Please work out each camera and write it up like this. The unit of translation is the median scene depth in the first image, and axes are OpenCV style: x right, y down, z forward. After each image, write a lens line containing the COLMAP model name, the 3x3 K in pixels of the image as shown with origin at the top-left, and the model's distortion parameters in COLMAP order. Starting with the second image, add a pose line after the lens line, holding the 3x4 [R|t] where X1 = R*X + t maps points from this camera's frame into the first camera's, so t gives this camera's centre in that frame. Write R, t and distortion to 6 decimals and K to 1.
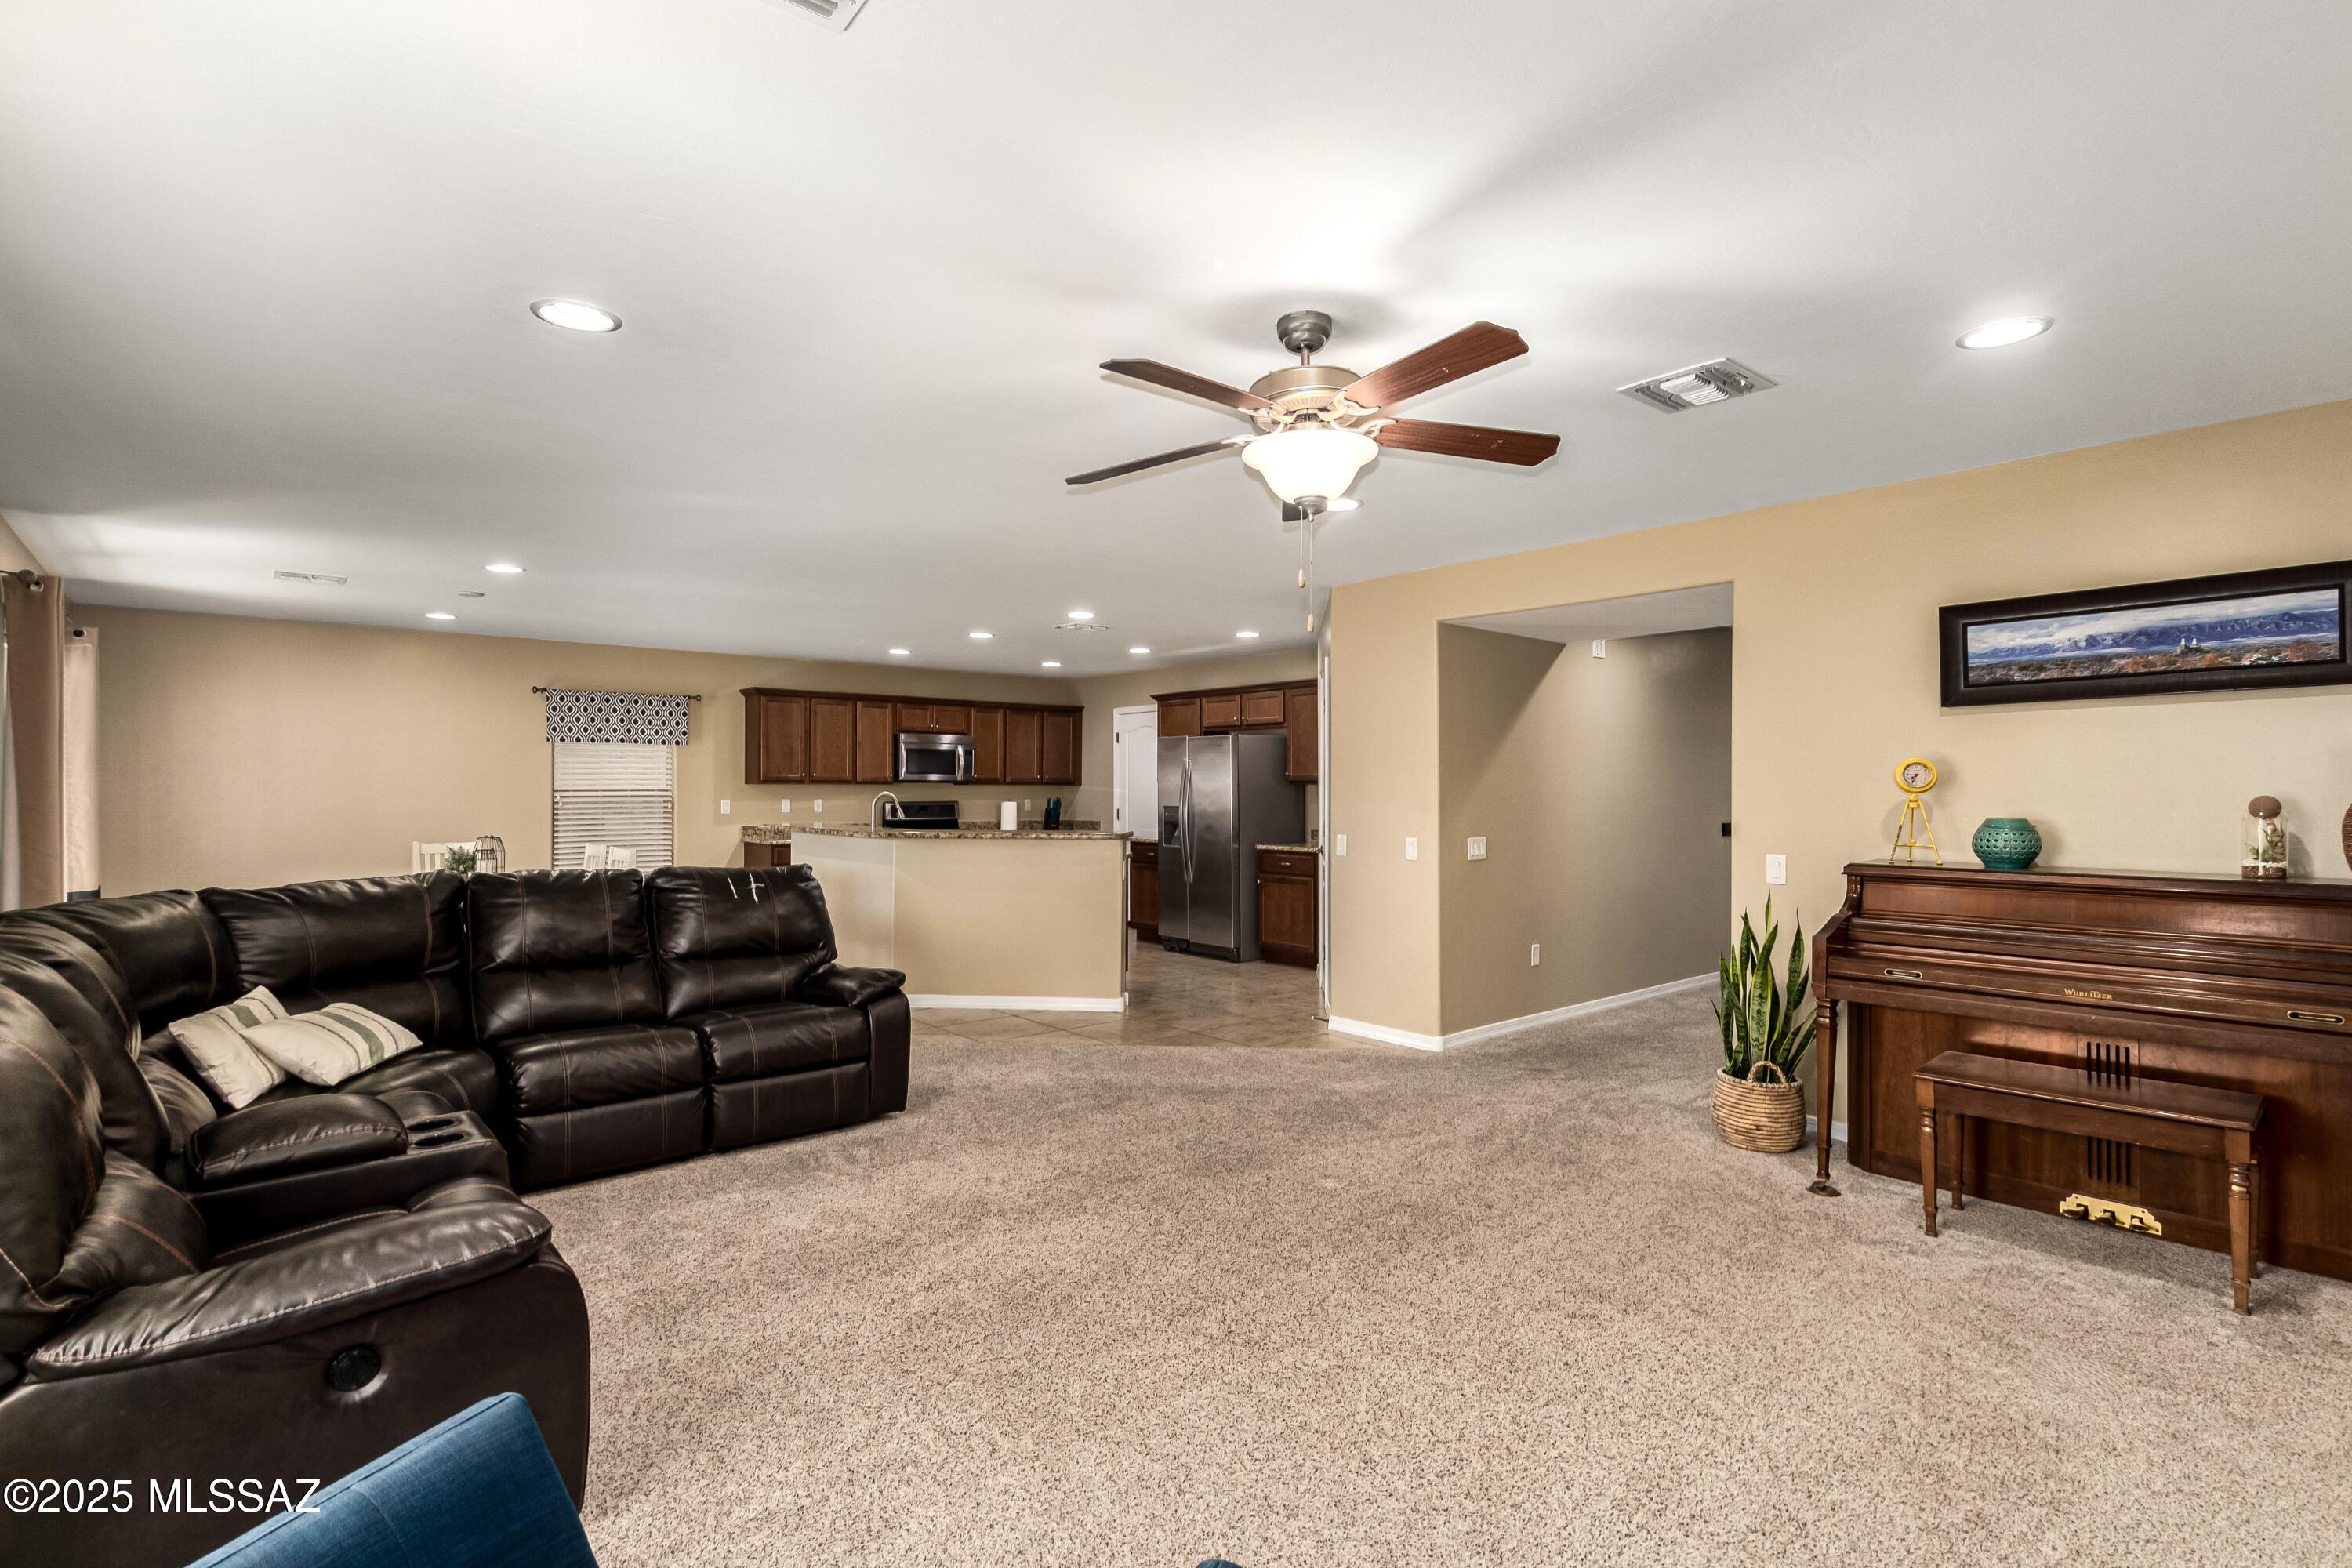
lens RADIAL K [[1120.8, 0, 1176.0], [0, 1120.8, 784.0], [0, 0, 1]] dist [0.017133, -0.006645]
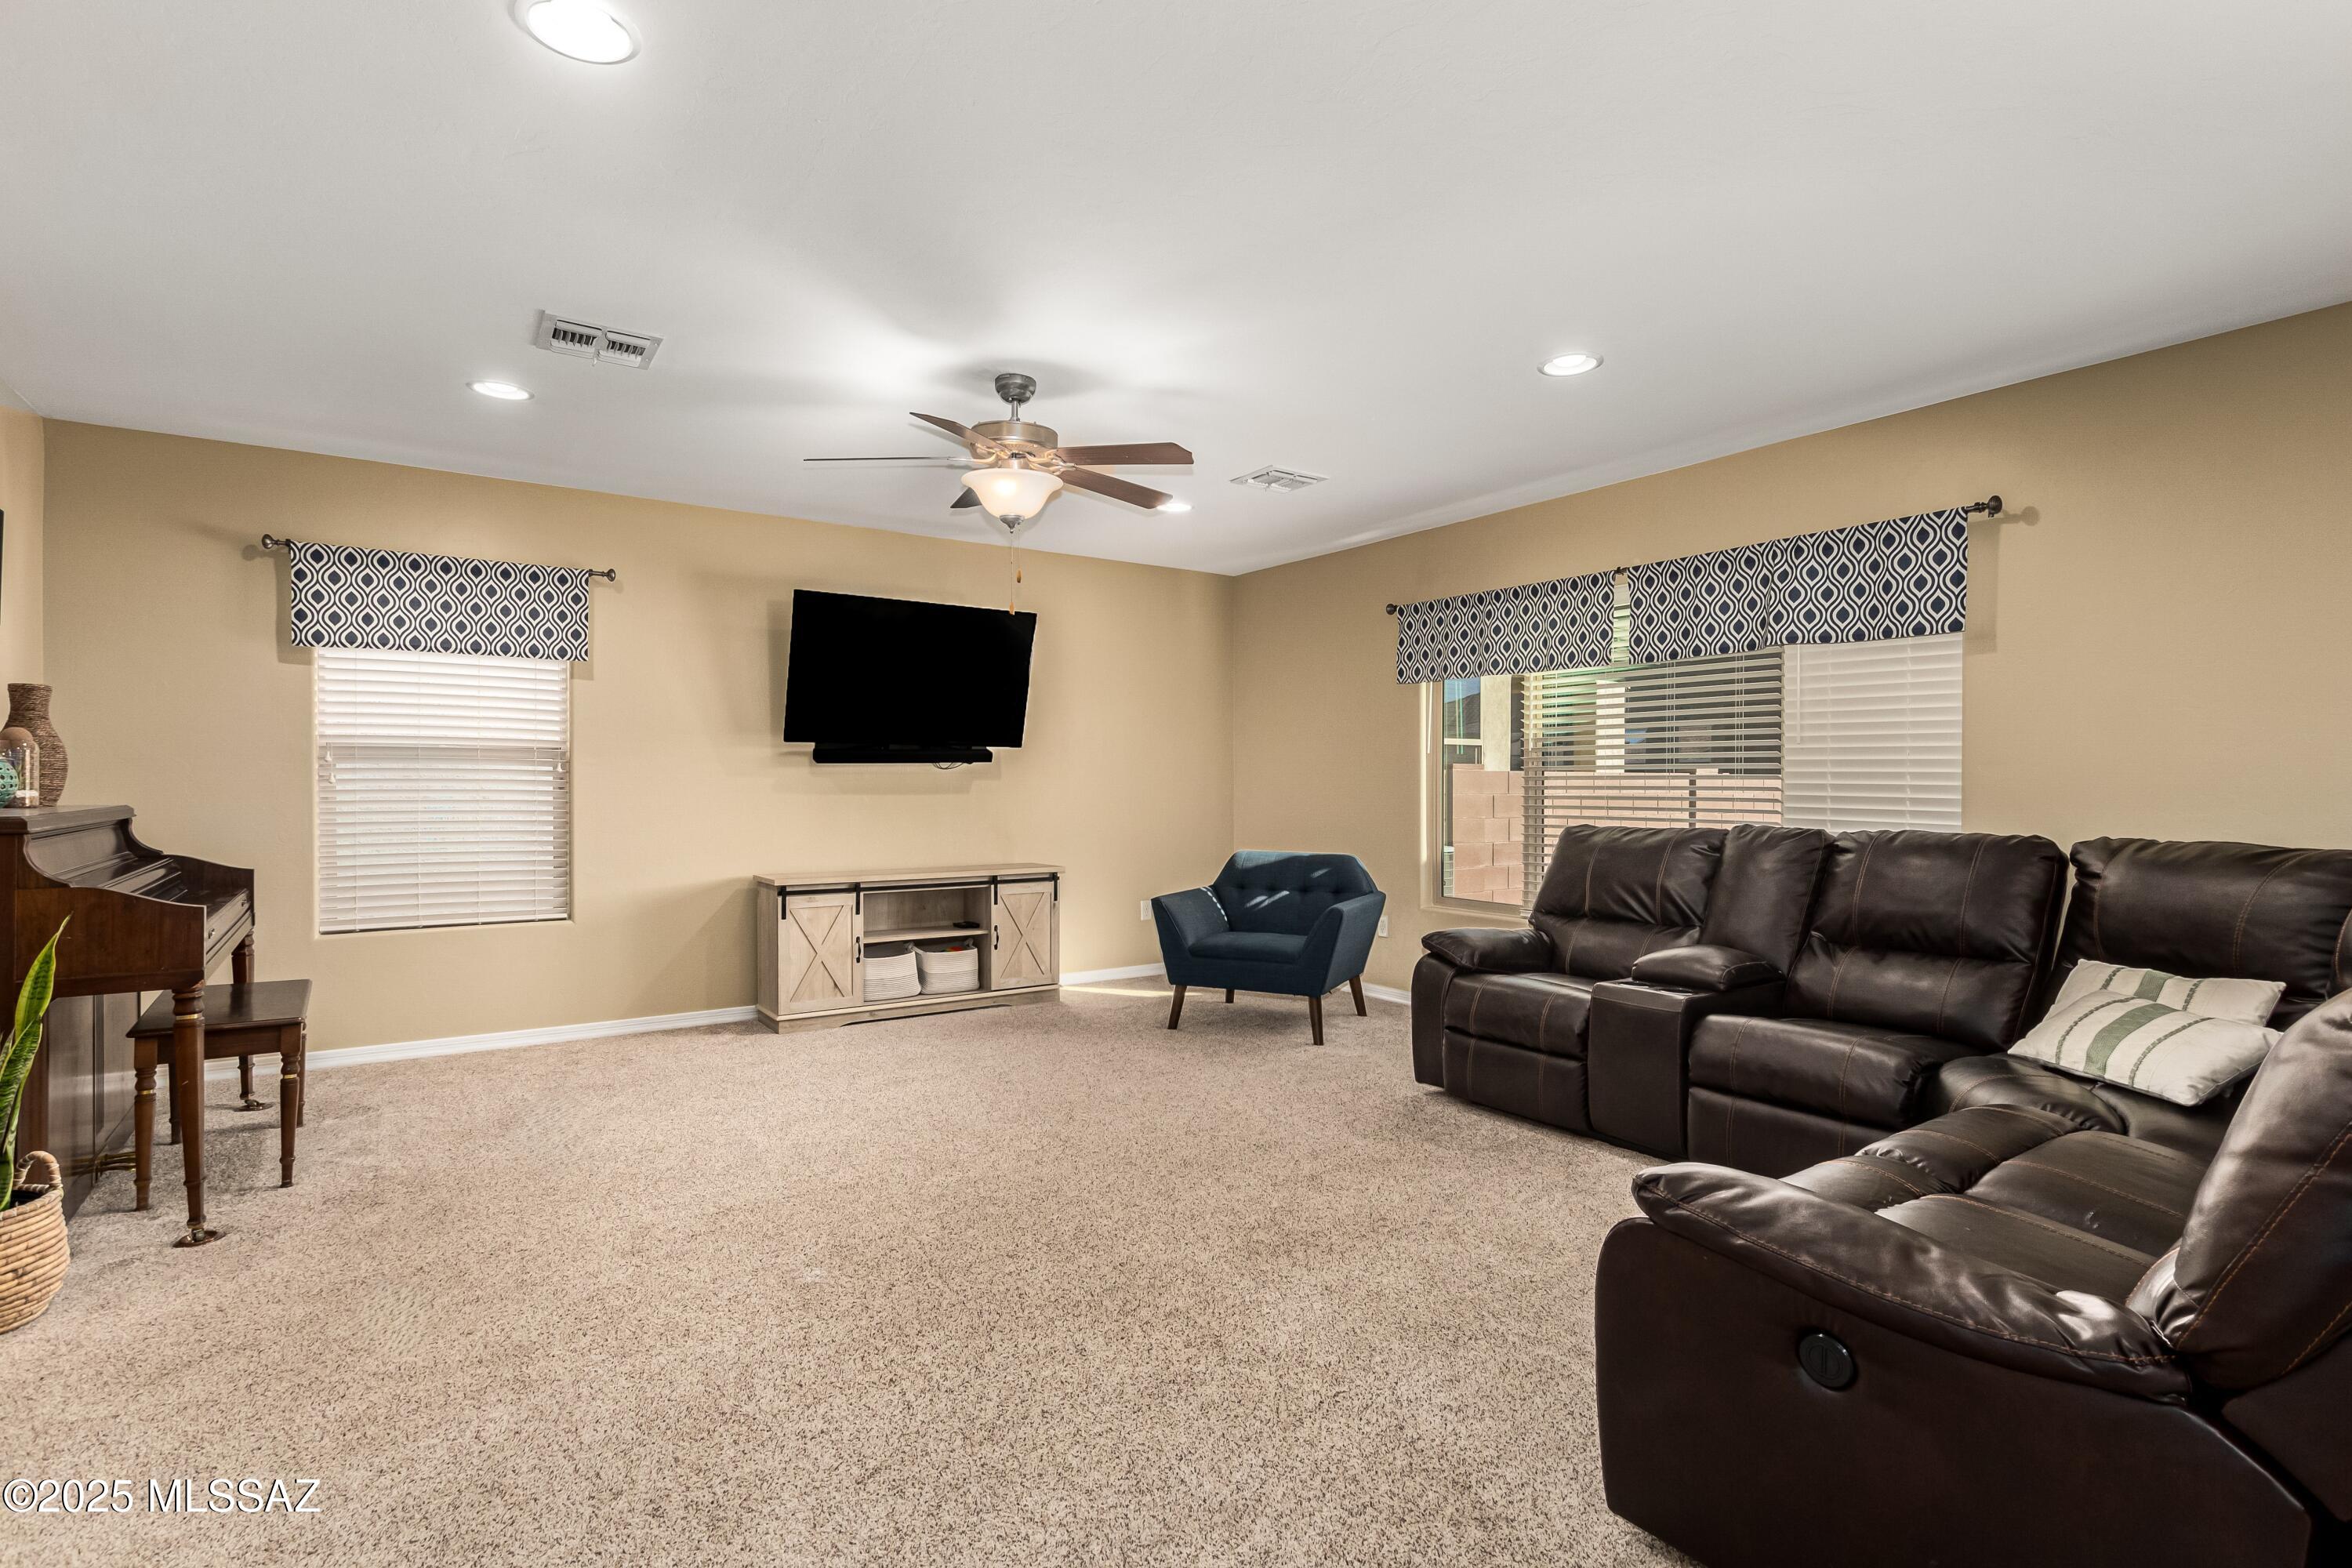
lens RADIAL K [[1121.8, 0, 1177.3], [0, 1121.8, 788.1], [0, 0, 1]] dist [0.011313, -0.000121]
pose [[-0.994210, -0.003835, 0.107388, -0.143204], [-0.003719, 0.999992, 0.001287, 0.046993], [-0.107392, 0.000880, -0.994216, 1.507679]]
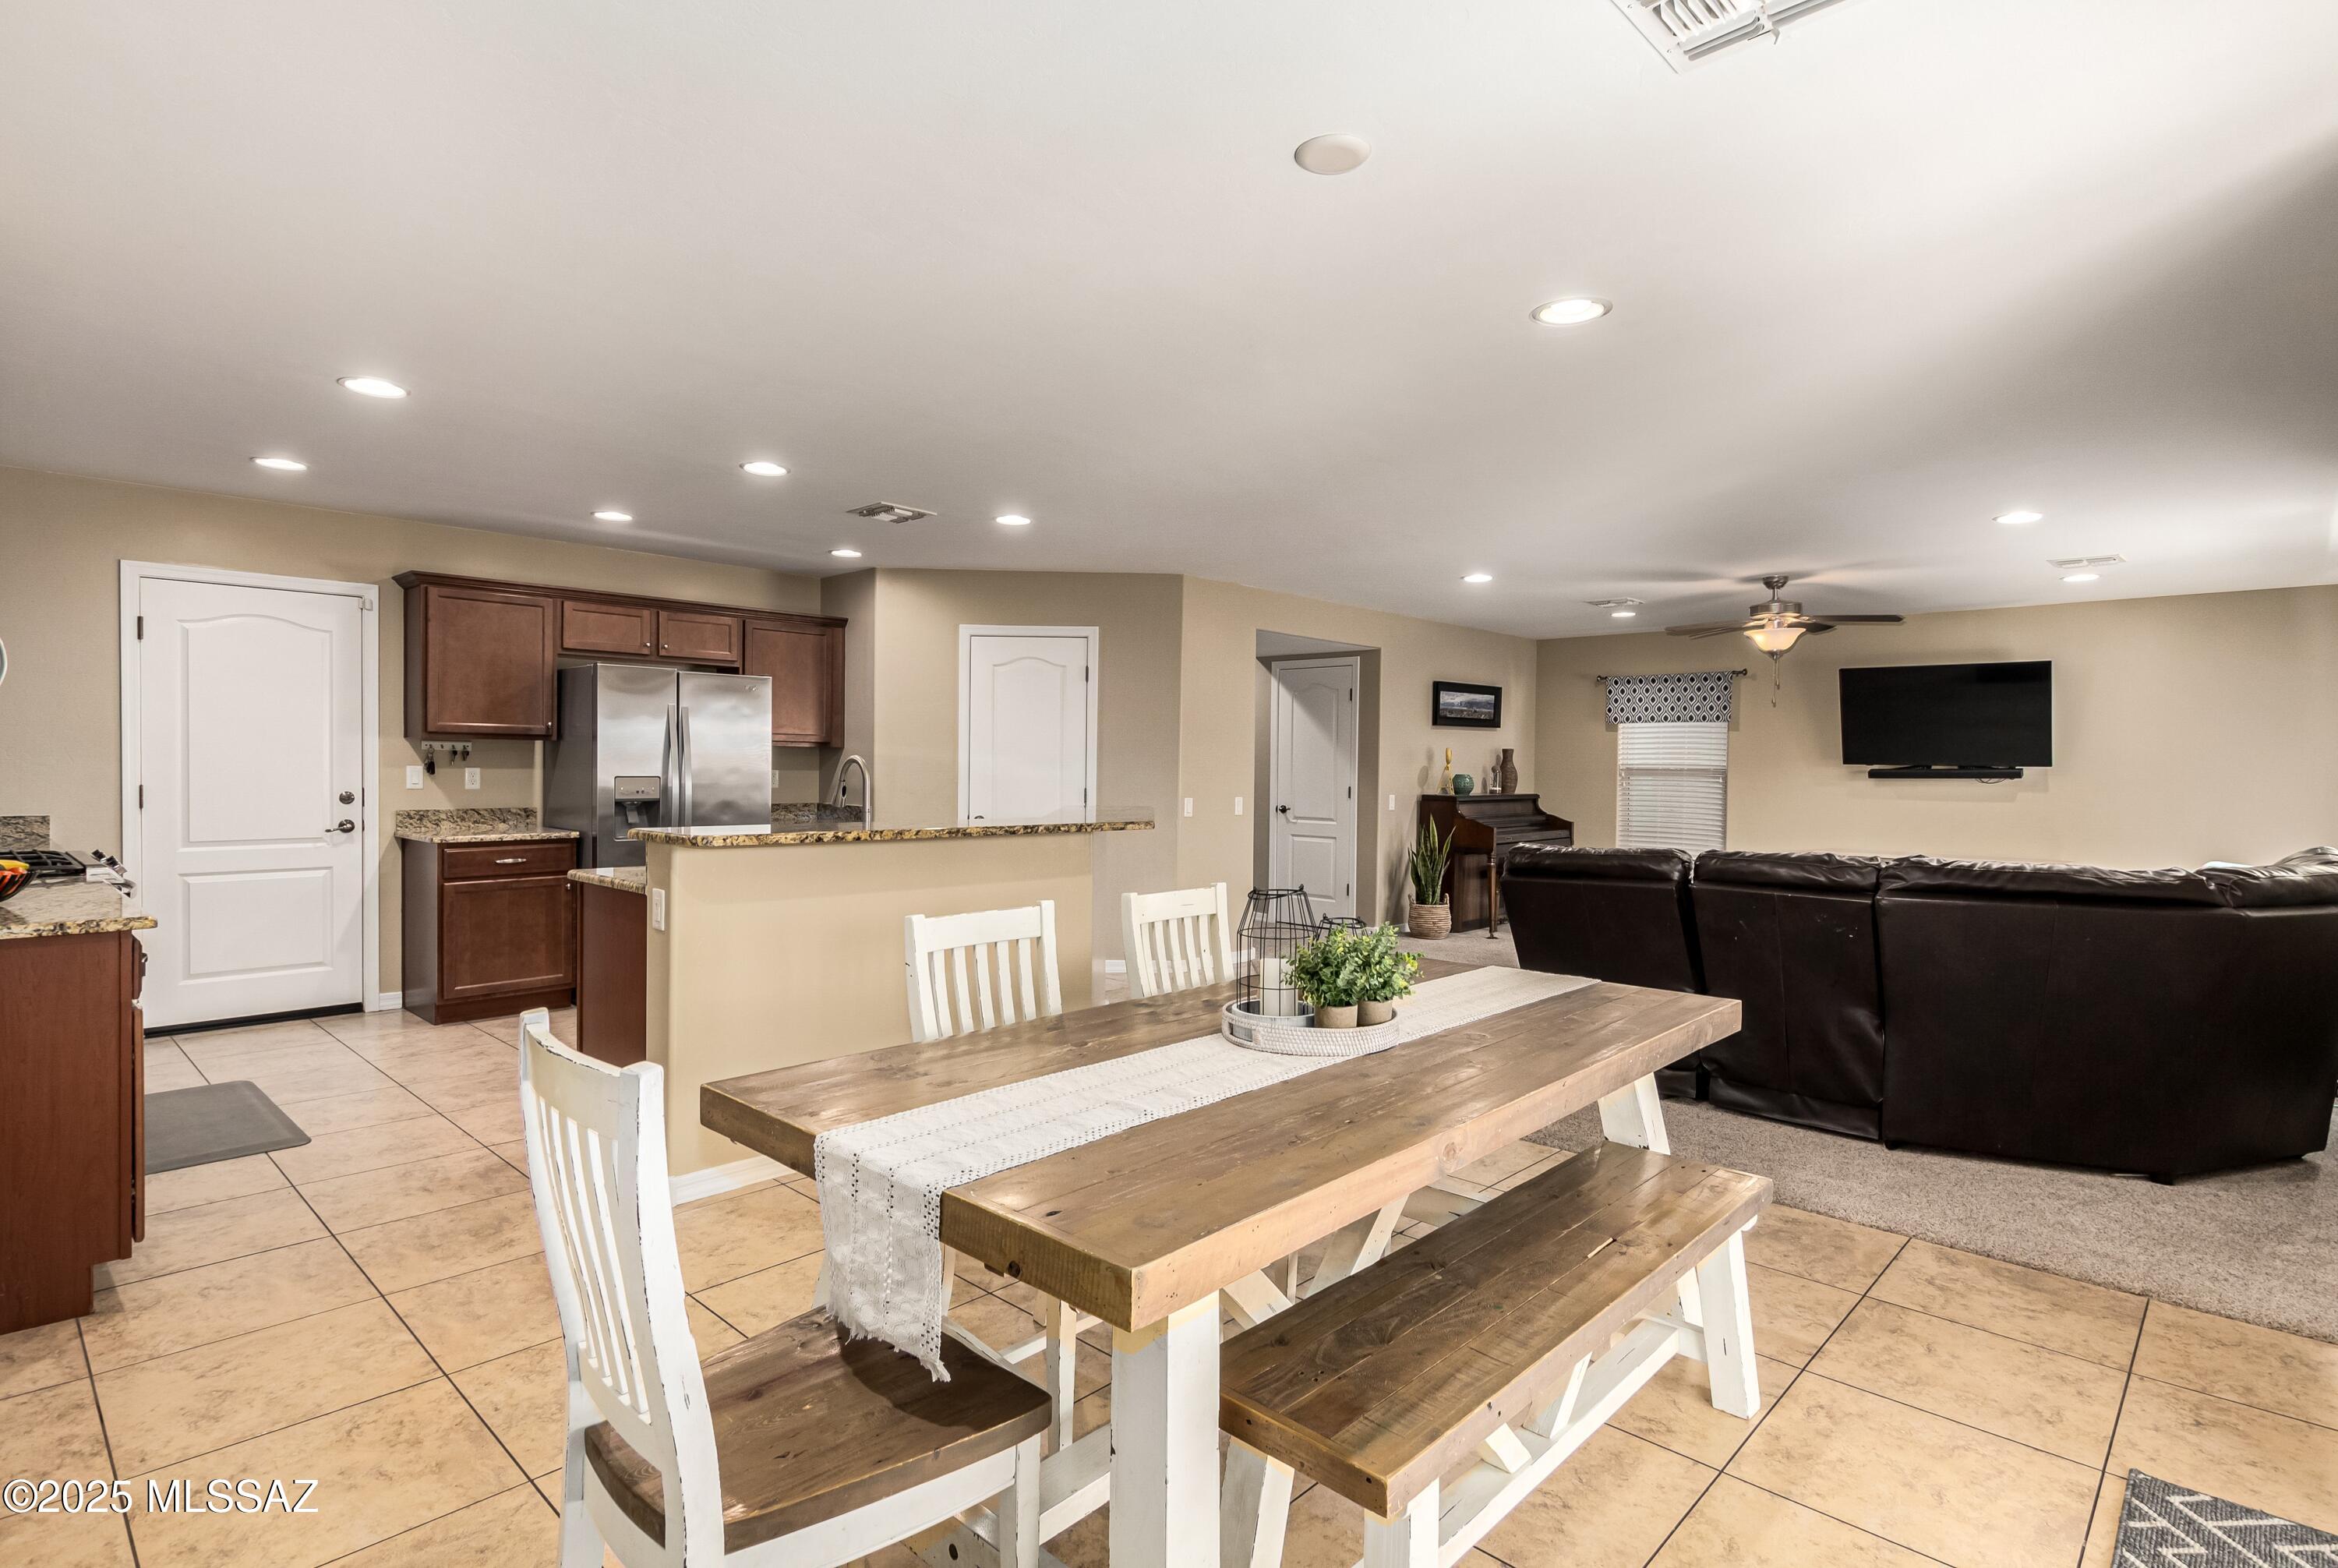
lens RADIAL K [[1176.1, 0, 1175.5], [0, 1176.1, 785.4], [0, 0, 1]] dist [0.014582, -0.009918]
pose [[-0.112764, -0.020078, 0.993419, -1.527387], [-0.016803, 0.999691, 0.018297, 0.015731], [-0.993480, -0.014629, -0.113067, 1.706370]]
